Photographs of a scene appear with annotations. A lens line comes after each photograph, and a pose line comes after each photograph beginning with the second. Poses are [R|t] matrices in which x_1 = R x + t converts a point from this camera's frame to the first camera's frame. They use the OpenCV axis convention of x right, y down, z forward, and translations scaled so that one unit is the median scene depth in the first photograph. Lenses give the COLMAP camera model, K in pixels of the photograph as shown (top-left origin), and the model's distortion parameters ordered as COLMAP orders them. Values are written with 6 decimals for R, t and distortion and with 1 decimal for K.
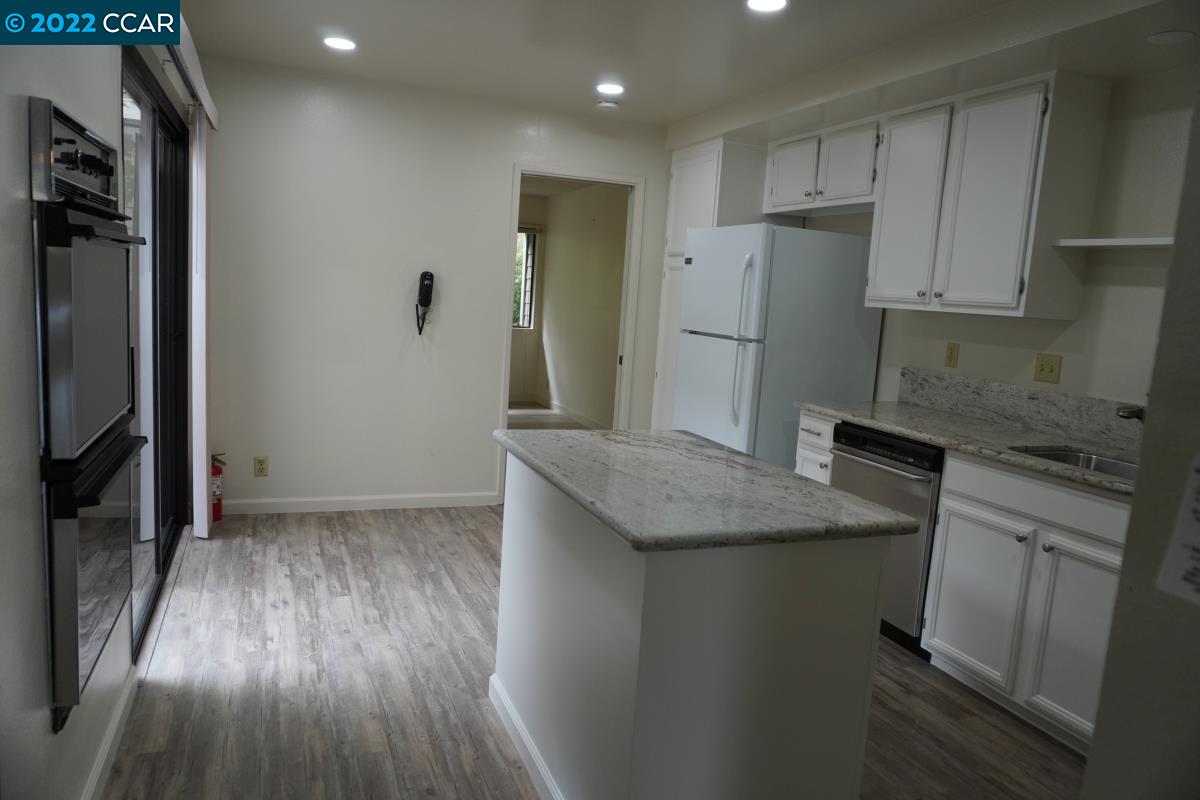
lens RADIAL K [[801.1, 0, 600.0], [0, 801.1, 400.0], [0, 0, 1]] dist [-0.055509, 0.043493]
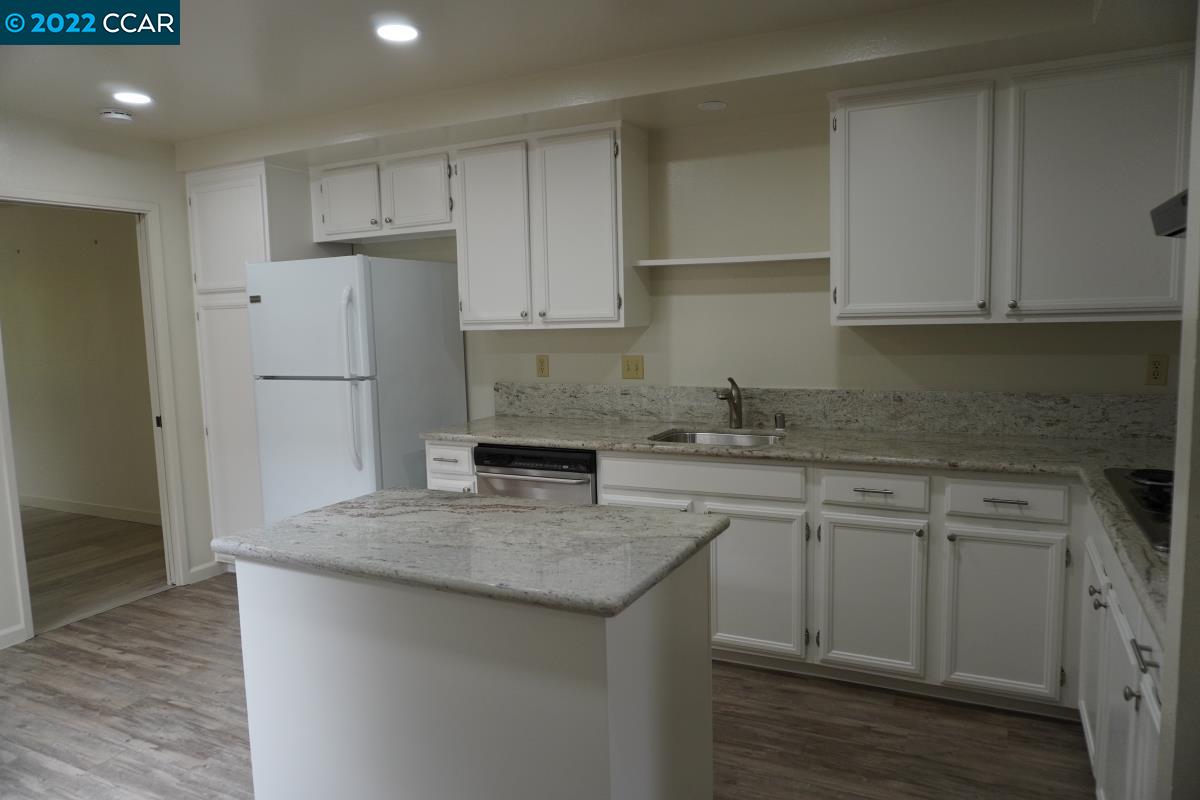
lens RADIAL K [[801.1, 0, 600.0], [0, 801.1, 400.0], [0, 0, 1]] dist [-0.055509, 0.043493]
pose [[0.744956, -0.155055, 0.648844, -0.228455], [0.164115, 0.985319, 0.047037, -0.049423], [-0.646612, 0.071444, 0.759466, 0.104918]]
